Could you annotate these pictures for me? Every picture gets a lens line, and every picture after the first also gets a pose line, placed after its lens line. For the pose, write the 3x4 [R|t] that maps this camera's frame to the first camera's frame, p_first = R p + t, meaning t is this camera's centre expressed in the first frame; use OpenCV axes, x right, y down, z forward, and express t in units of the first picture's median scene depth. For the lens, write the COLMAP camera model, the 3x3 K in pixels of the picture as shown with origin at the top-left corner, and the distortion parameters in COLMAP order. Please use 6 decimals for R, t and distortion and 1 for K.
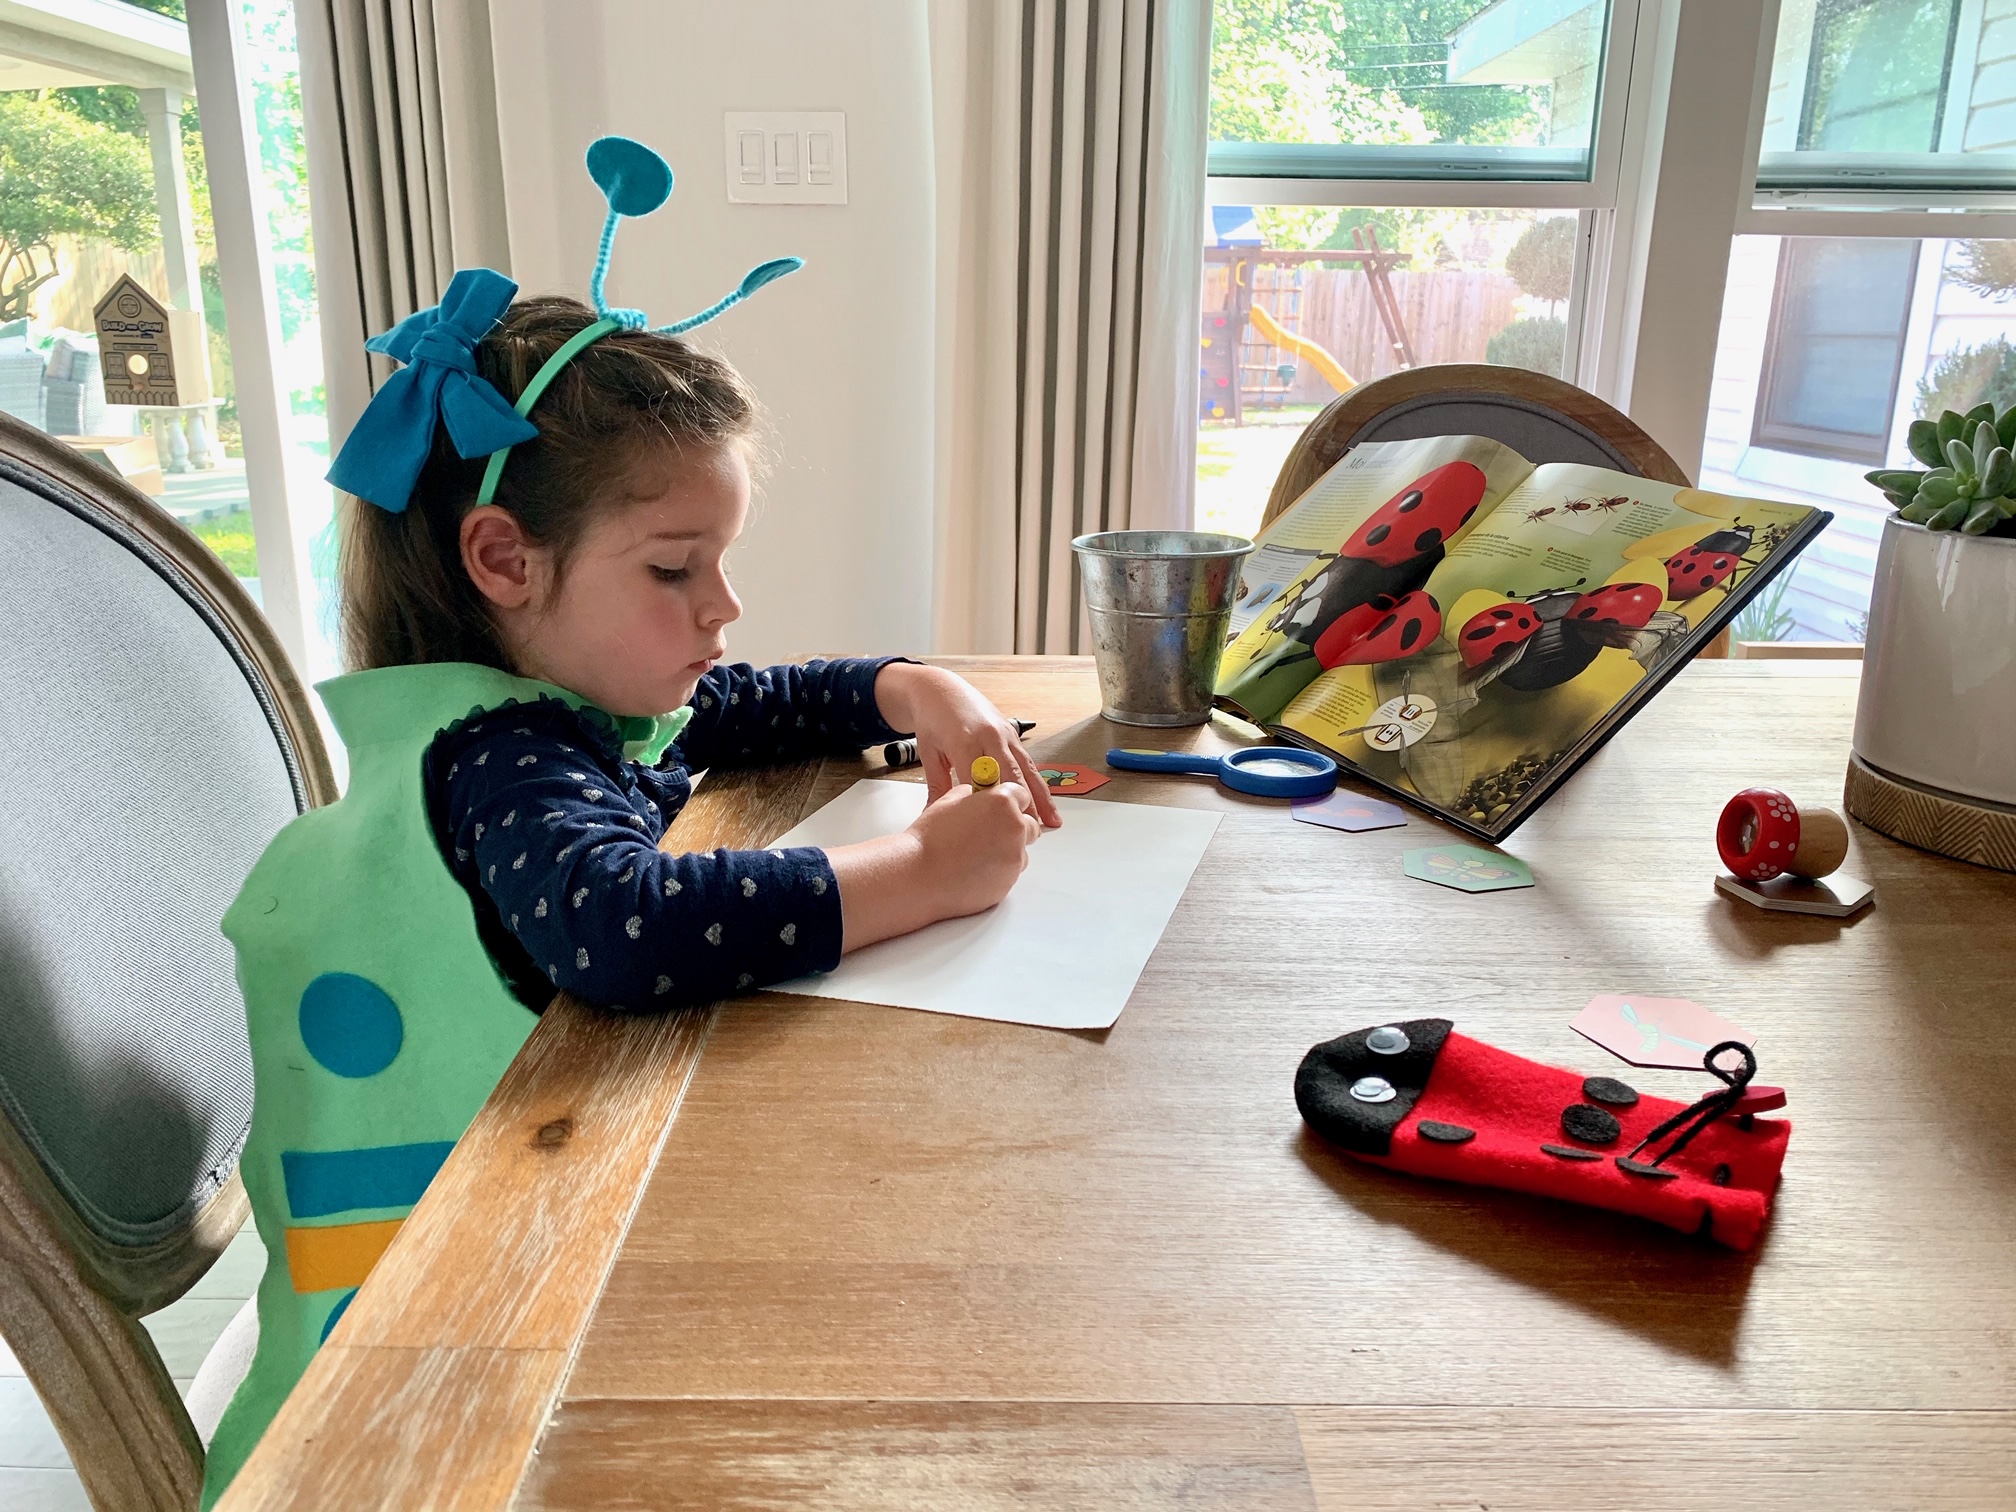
lens RADIAL K [[1544.7, 0, 1008.0], [0, 1544.7, 756.0], [0, 0, 1]] dist [-0.003065, 0.008923]
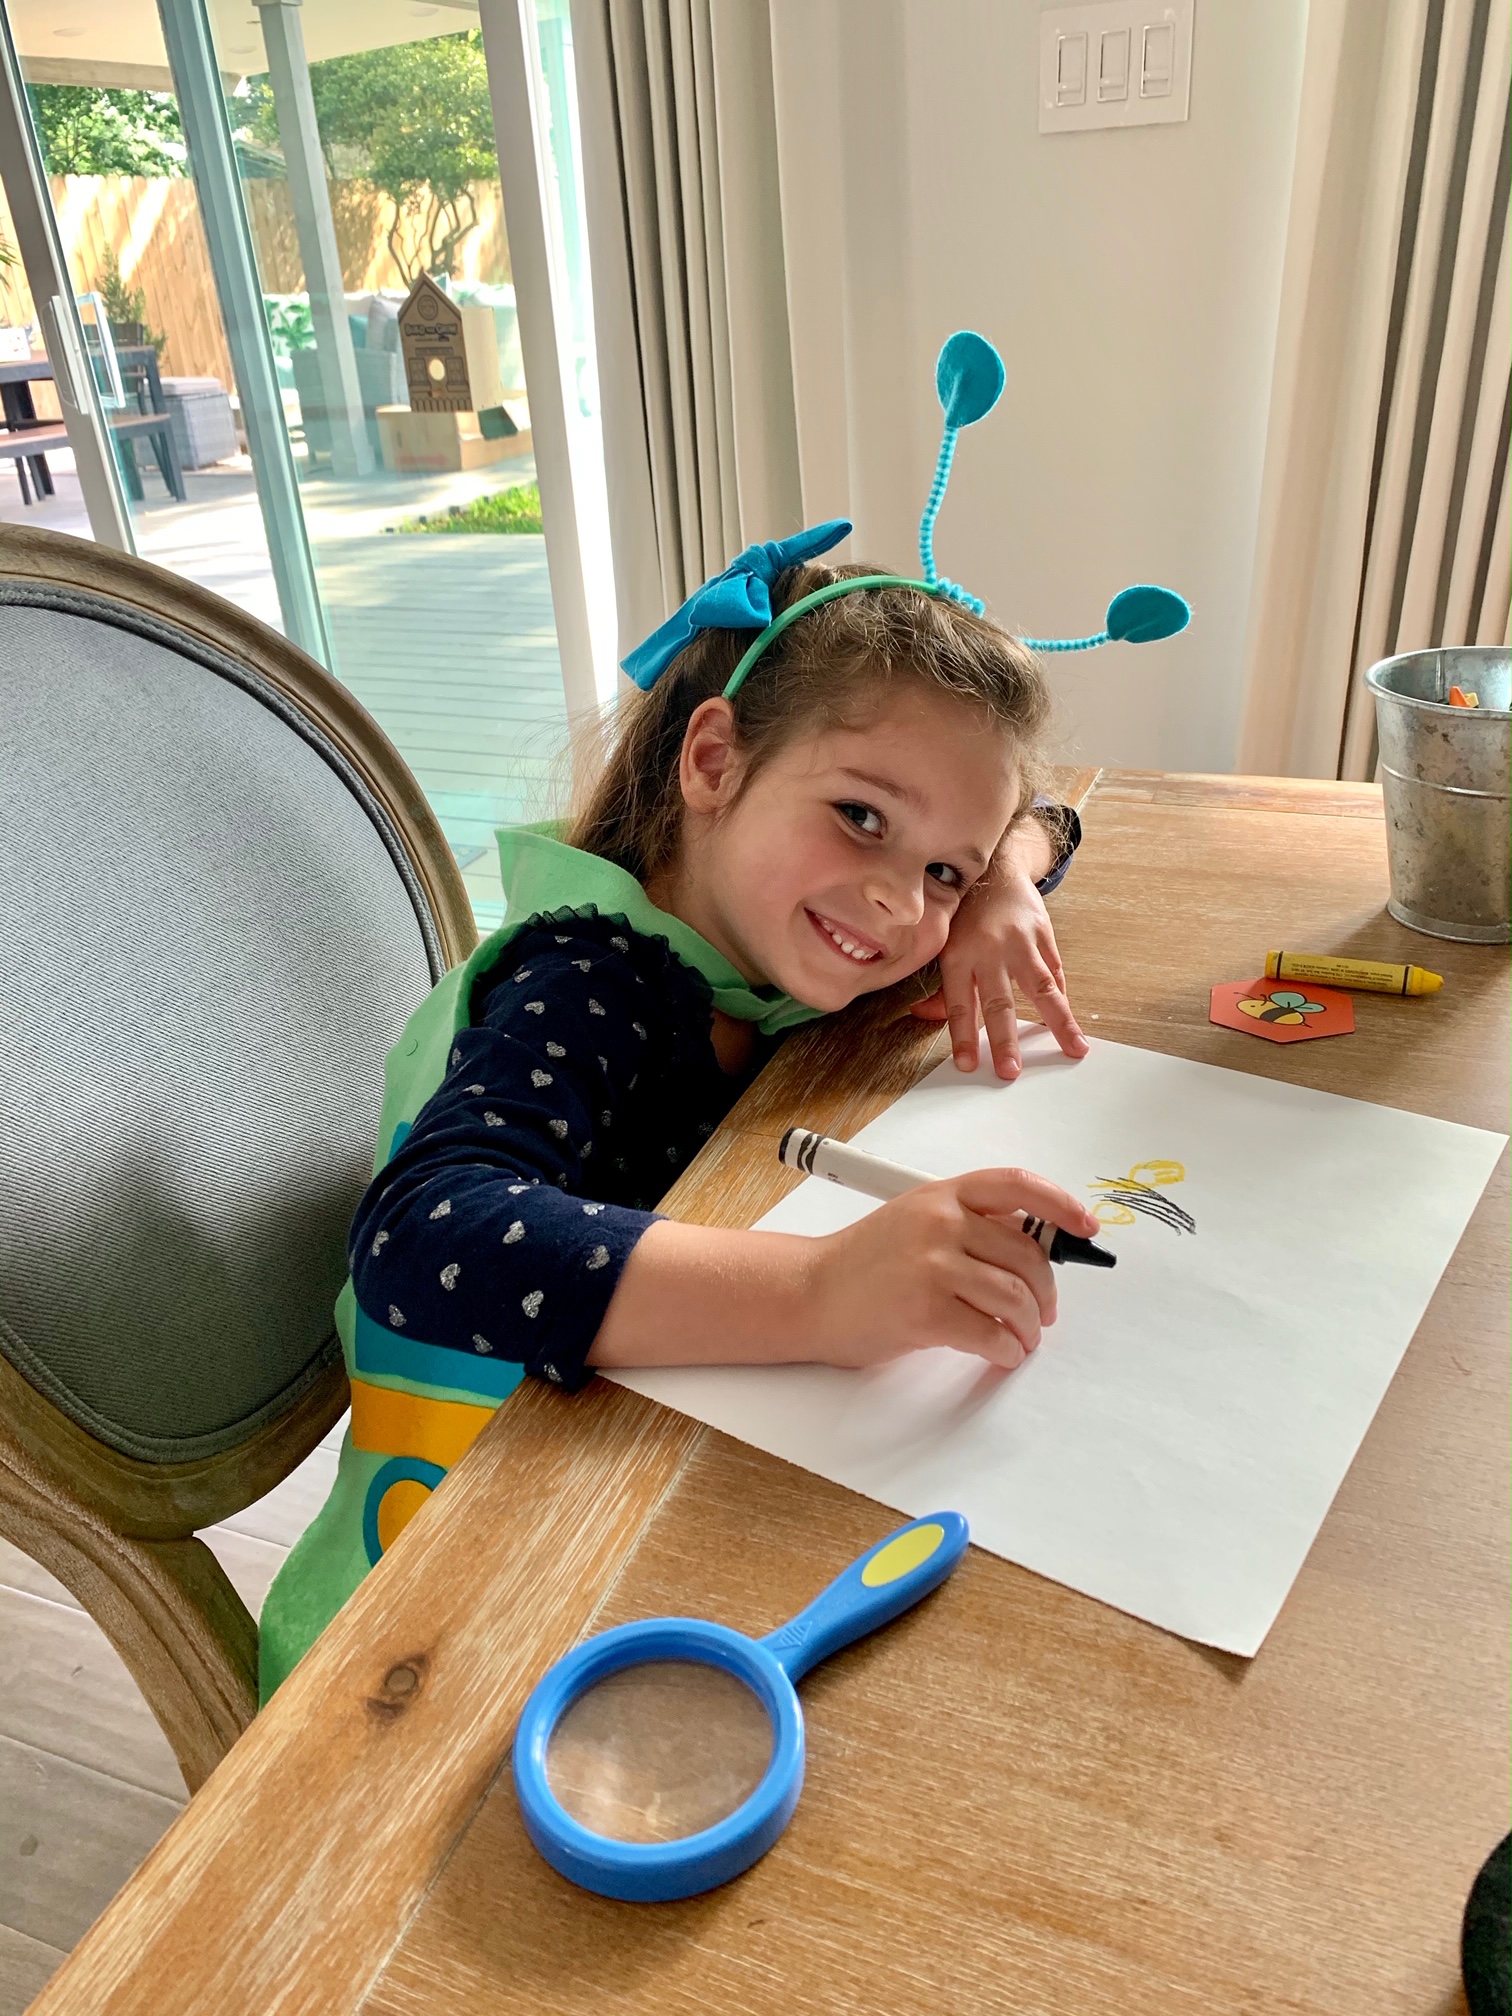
lens RADIAL K [[1544.7, 0, 756.0], [0, 1544.7, 1008.0], [0, 0, 1]] dist [-0.003065, 0.008923]
pose [[0.925258, 0.108436, -0.363509, 0.061261], [-0.034290, 0.978258, 0.204536, -0.134661], [0.377784, -0.176784, 0.908860, 0.229575]]
